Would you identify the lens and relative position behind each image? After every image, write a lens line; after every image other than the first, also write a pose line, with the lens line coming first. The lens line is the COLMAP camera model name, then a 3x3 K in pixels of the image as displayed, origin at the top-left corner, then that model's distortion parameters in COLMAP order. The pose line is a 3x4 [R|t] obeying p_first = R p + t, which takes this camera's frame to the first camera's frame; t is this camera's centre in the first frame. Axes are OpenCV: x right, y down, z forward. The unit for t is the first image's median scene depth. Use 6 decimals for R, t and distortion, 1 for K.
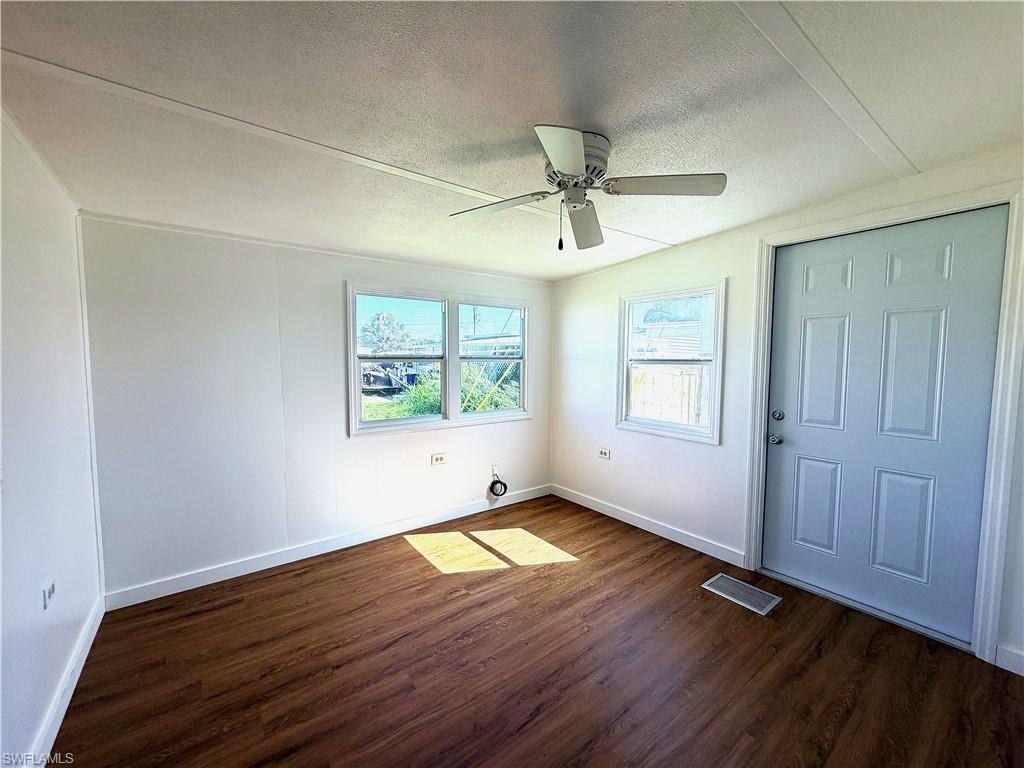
lens RADIAL K [[410.7, 0, 509.3], [0, 410.7, 382.8], [0, 0, 1]] dist [0.002323, 0.000358]
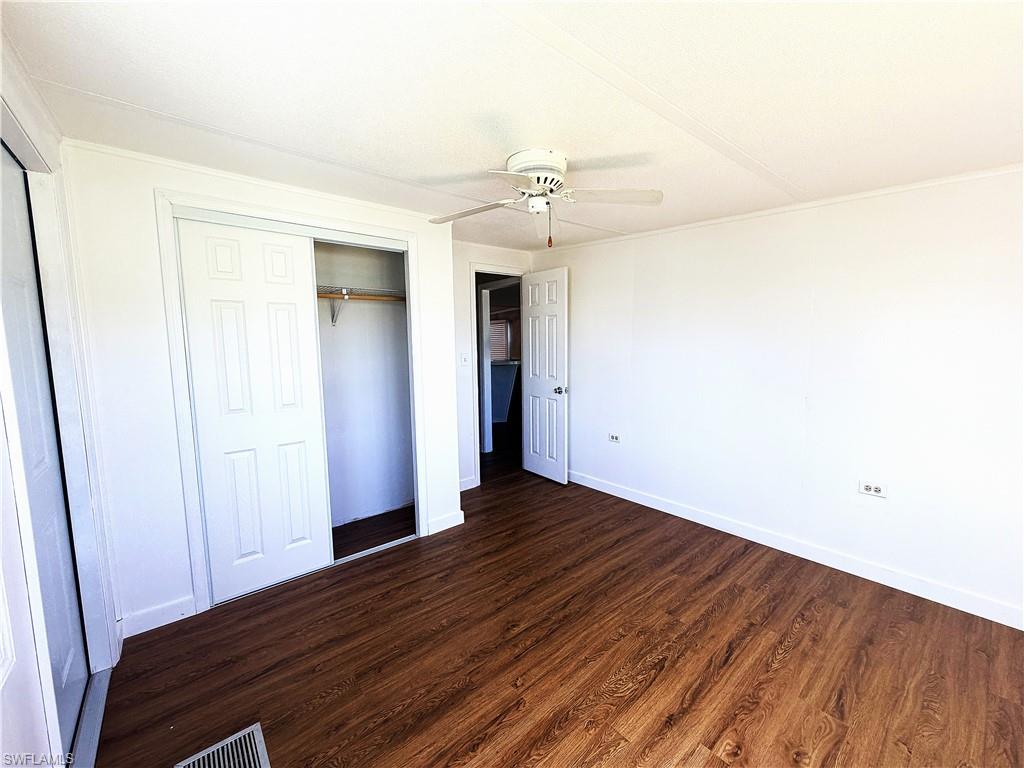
lens RADIAL K [[410.7, 0, 509.3], [0, 410.7, 382.8], [0, 0, 1]] dist [0.002323, 0.000358]
pose [[-0.998614, 0.020013, -0.048674, 0.201665], [0.011550, 0.985668, 0.168302, -0.102637], [0.051344, 0.167507, -0.984533, 1.465110]]
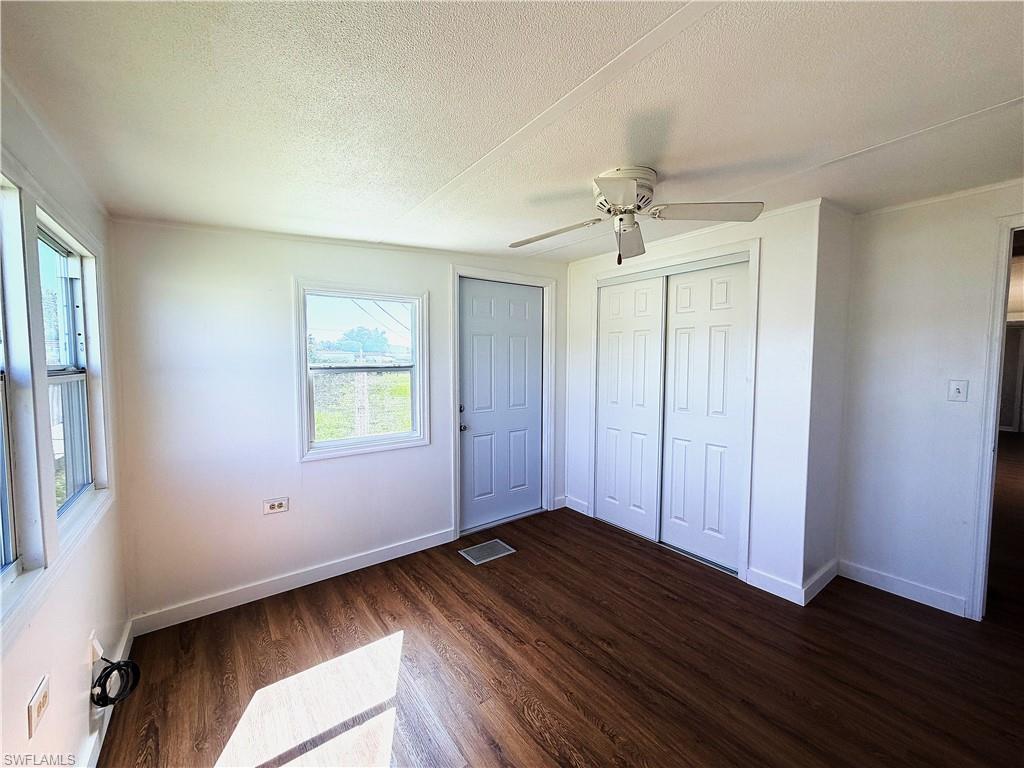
lens RADIAL K [[410.7, 0, 509.3], [0, 410.7, 382.8], [0, 0, 1]] dist [0.002323, 0.000358]
pose [[0.008148, -0.058574, 0.998250, -0.650227], [0.067186, 0.996059, 0.057897, -0.068260], [-0.997707, 0.066597, 0.012052, 0.882001]]
